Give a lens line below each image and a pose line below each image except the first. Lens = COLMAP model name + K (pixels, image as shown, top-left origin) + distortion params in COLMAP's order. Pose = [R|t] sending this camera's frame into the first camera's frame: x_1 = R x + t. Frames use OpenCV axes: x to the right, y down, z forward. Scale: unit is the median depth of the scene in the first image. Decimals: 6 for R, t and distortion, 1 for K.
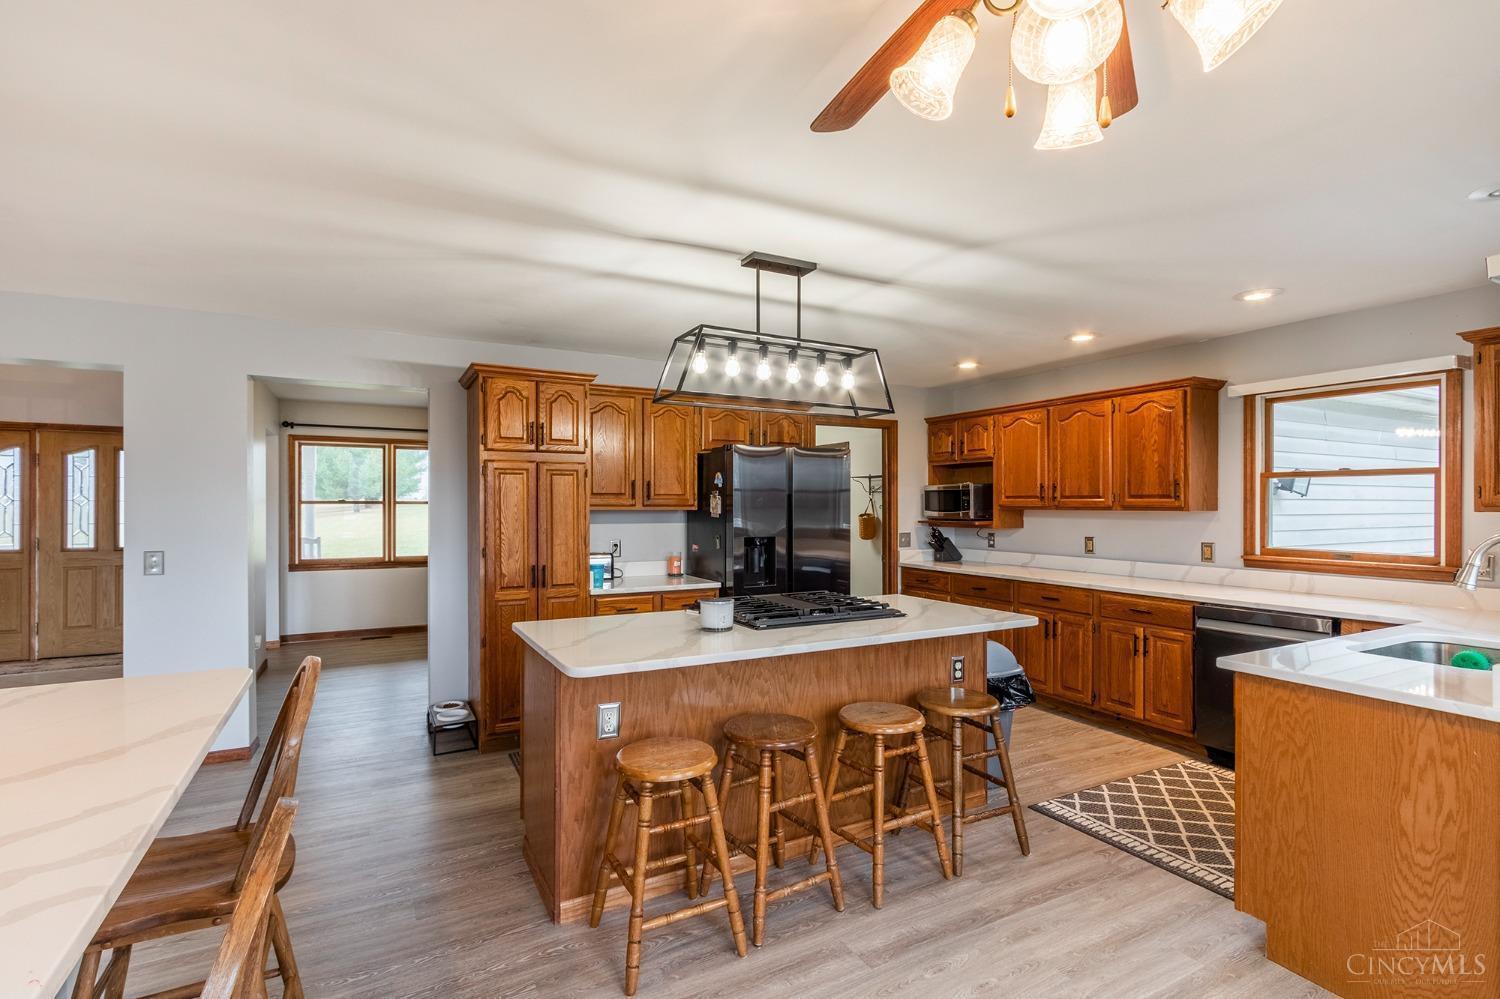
lens RADIAL K [[715.0, 0, 725.9], [0, 715.0, 511.5], [0, 0, 1]] dist [0.000307, 0.000288]
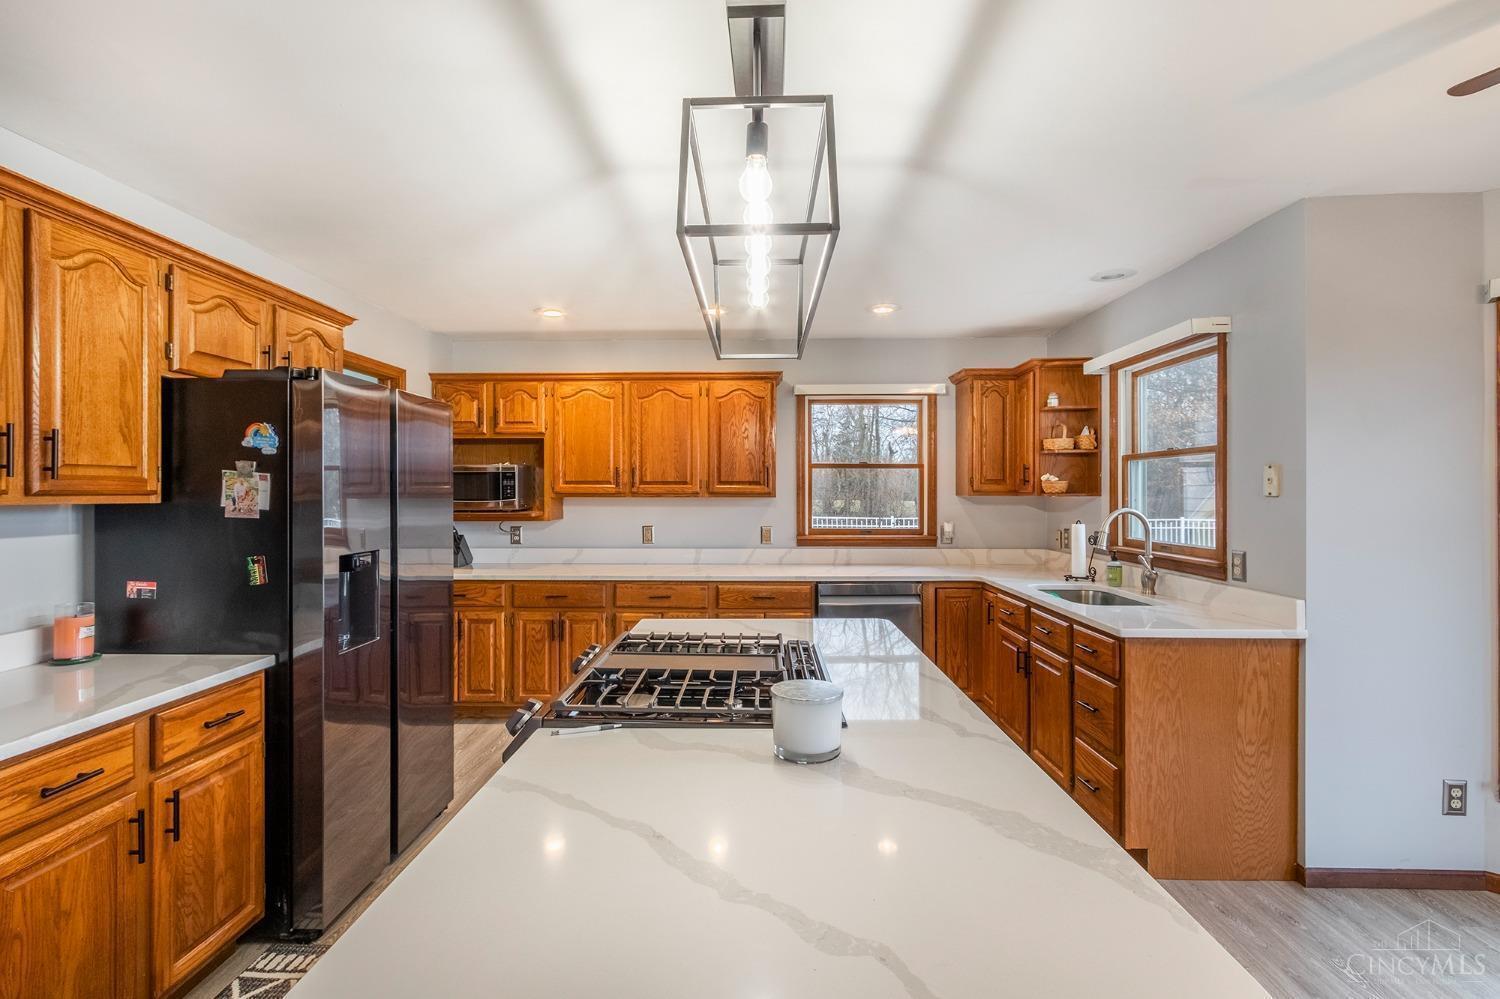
lens RADIAL K [[715.0, 0, 750.5], [0, 715.0, 493.7], [0, 0, 1]] dist [0.000307, 0.000288]
pose [[0.472624, -0.002295, 0.881261, -0.309350], [0.009337, 0.999954, -0.002404, -0.003705], [-0.881214, 0.009364, 0.472624, 0.543830]]
